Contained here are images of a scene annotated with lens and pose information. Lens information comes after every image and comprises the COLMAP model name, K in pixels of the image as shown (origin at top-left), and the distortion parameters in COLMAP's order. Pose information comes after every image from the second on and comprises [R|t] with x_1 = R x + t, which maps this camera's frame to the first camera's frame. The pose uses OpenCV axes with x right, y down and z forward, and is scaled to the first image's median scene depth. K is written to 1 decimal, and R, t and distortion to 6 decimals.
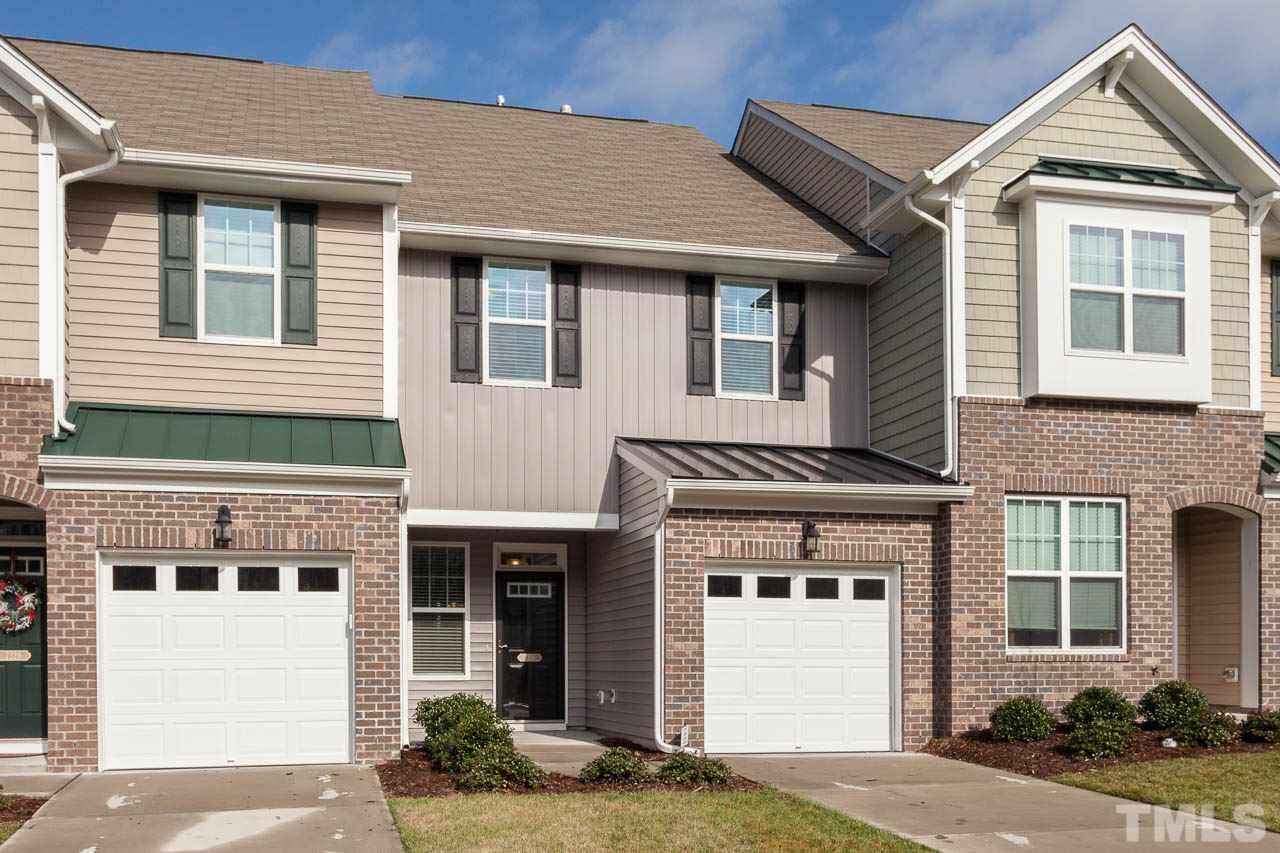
lens RADIAL K [[1288.3, 0, 636.2], [0, 1288.3, 680.9], [0, 0, 1]] dist [0.004236, -0.003185]
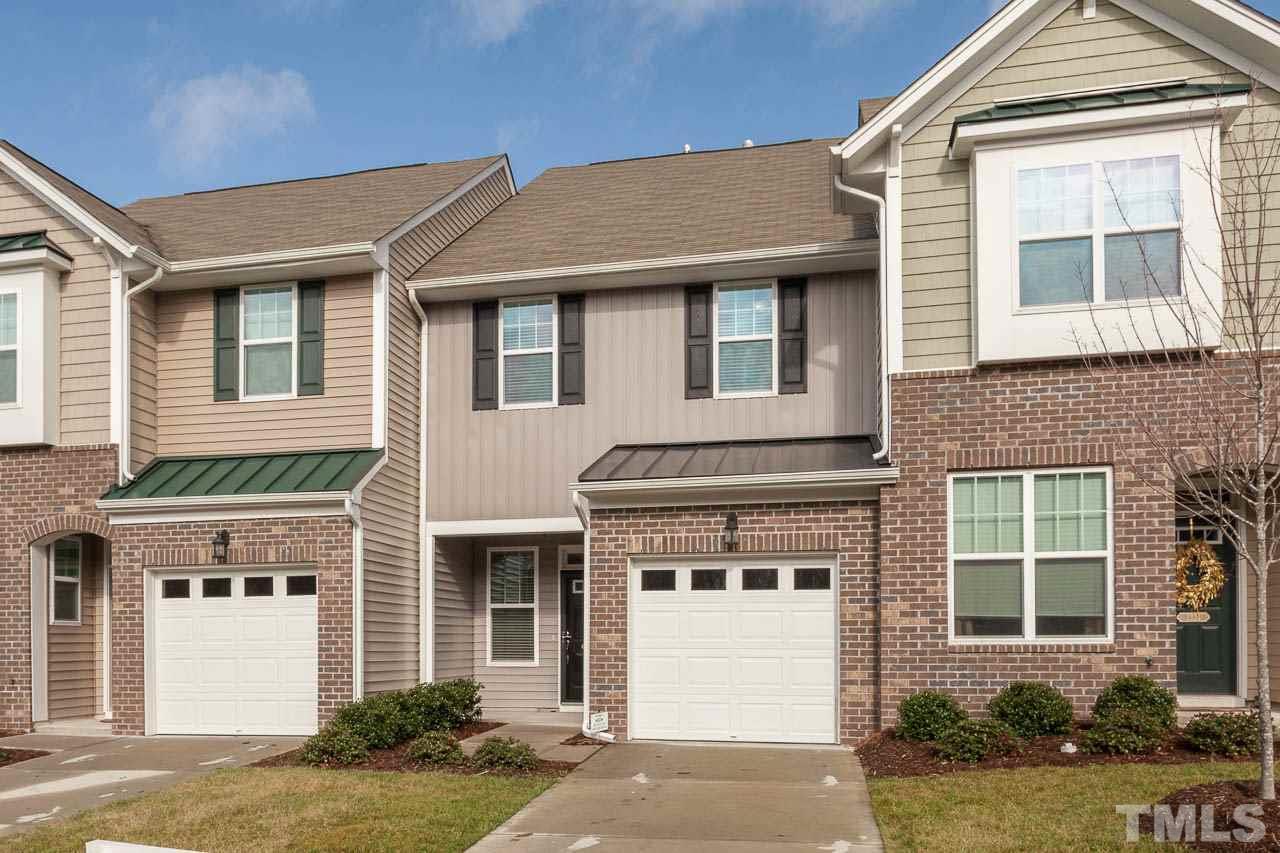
lens RADIAL K [[1112.0, 0, 580.7], [0, 1112.0, 653.1], [0, 0, 1]] dist [-0.008322, 0.008603]
pose [[0.882922, 0.002406, -0.469514, 0.432606], [-0.005143, 0.999976, -0.004547, -0.009627], [0.469492, 0.006429, 0.882913, 0.168622]]
